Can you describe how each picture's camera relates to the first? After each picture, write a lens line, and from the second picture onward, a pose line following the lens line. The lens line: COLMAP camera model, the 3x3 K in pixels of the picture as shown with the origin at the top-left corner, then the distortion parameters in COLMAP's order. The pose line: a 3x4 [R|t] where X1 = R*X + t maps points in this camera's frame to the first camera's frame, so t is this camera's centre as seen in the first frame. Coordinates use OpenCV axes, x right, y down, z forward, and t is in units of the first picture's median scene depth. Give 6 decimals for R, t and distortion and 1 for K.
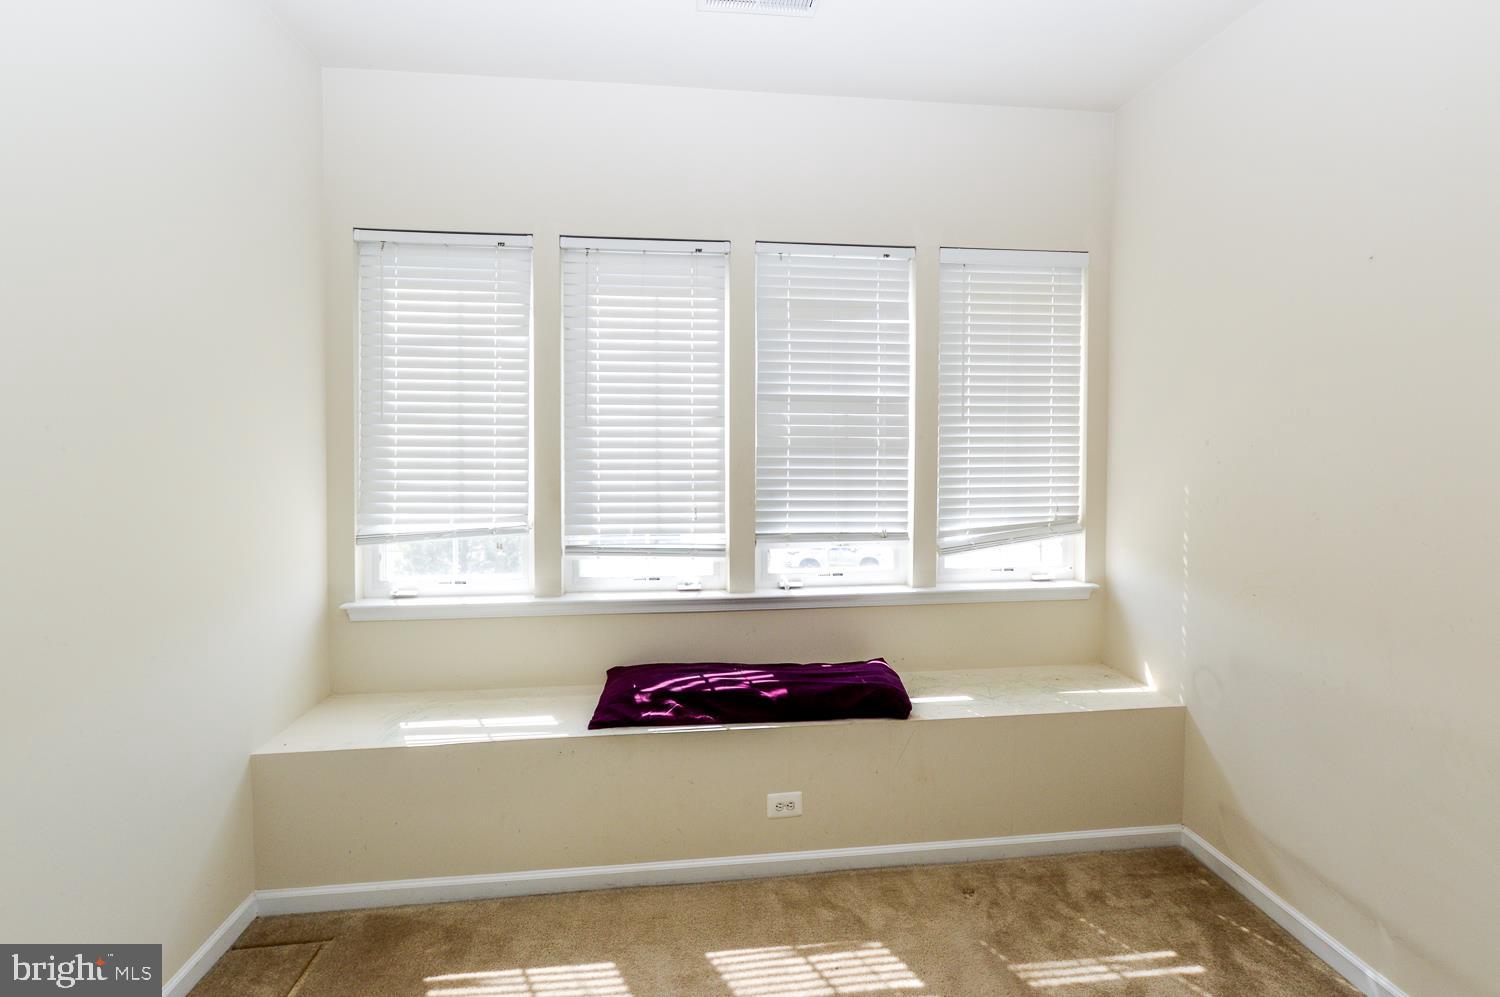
lens RADIAL K [[664.1, 0, 771.1], [0, 664.1, 477.6], [0, 0, 1]] dist [-0.007934, 0.000610]
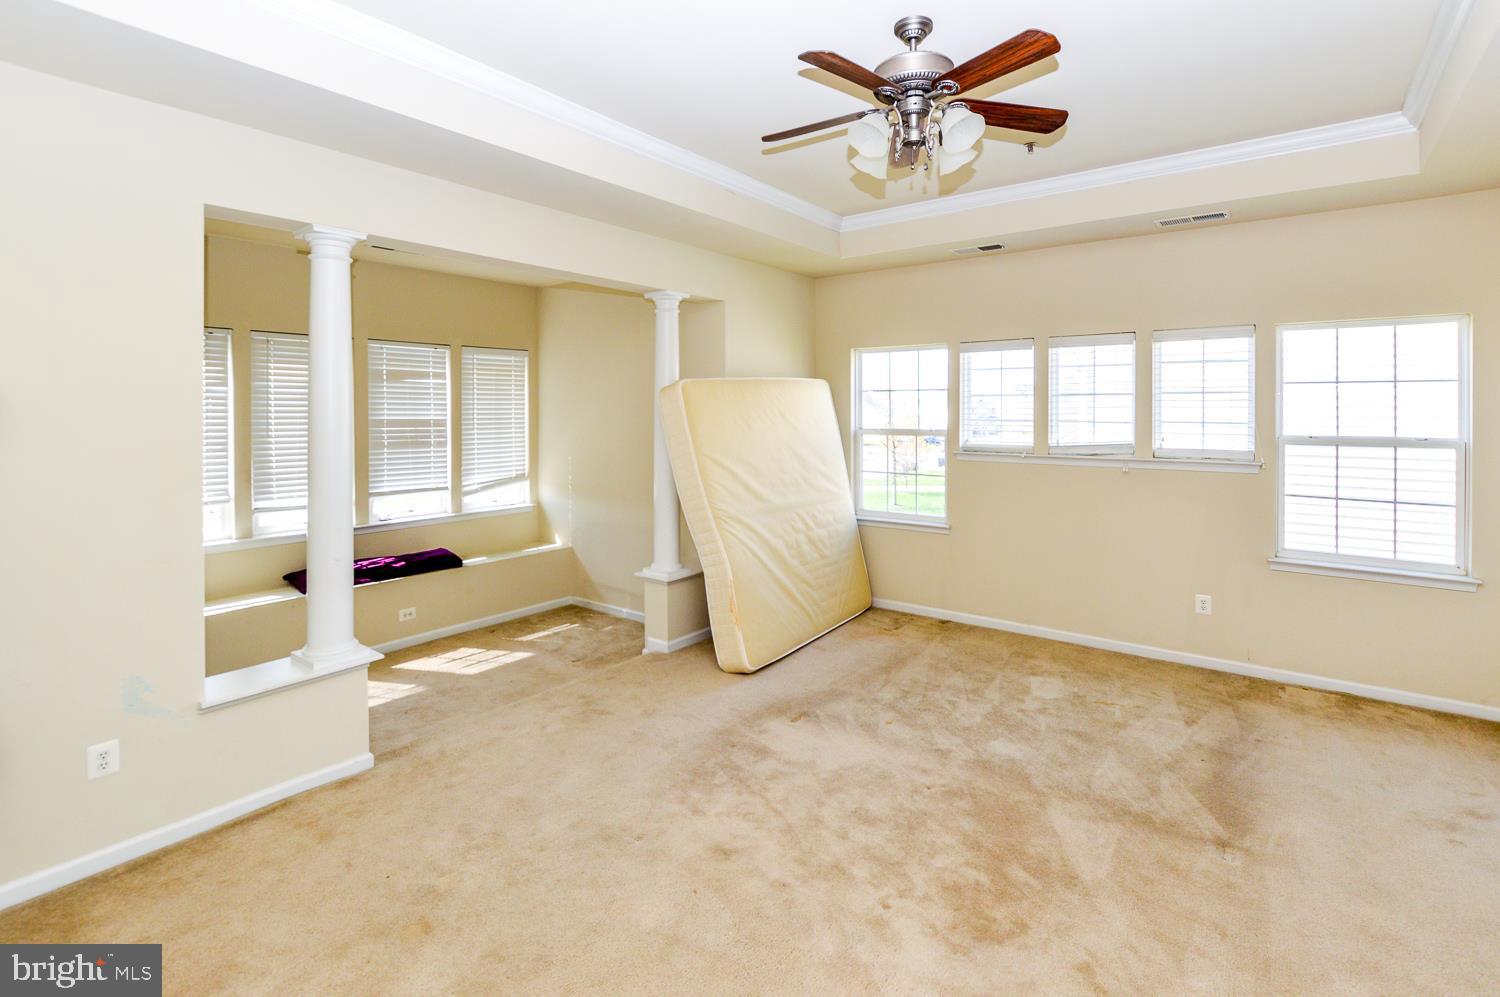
lens RADIAL K [[729.4, 0, 754.8], [0, 729.4, 420.0], [0, 0, 1]] dist [-0.004451, -0.000193]
pose [[0.705491, -0.009264, 0.708658, -0.704894], [0.020427, 0.999765, -0.007266, -0.083479], [-0.708424, 0.019602, 0.705515, -1.227271]]
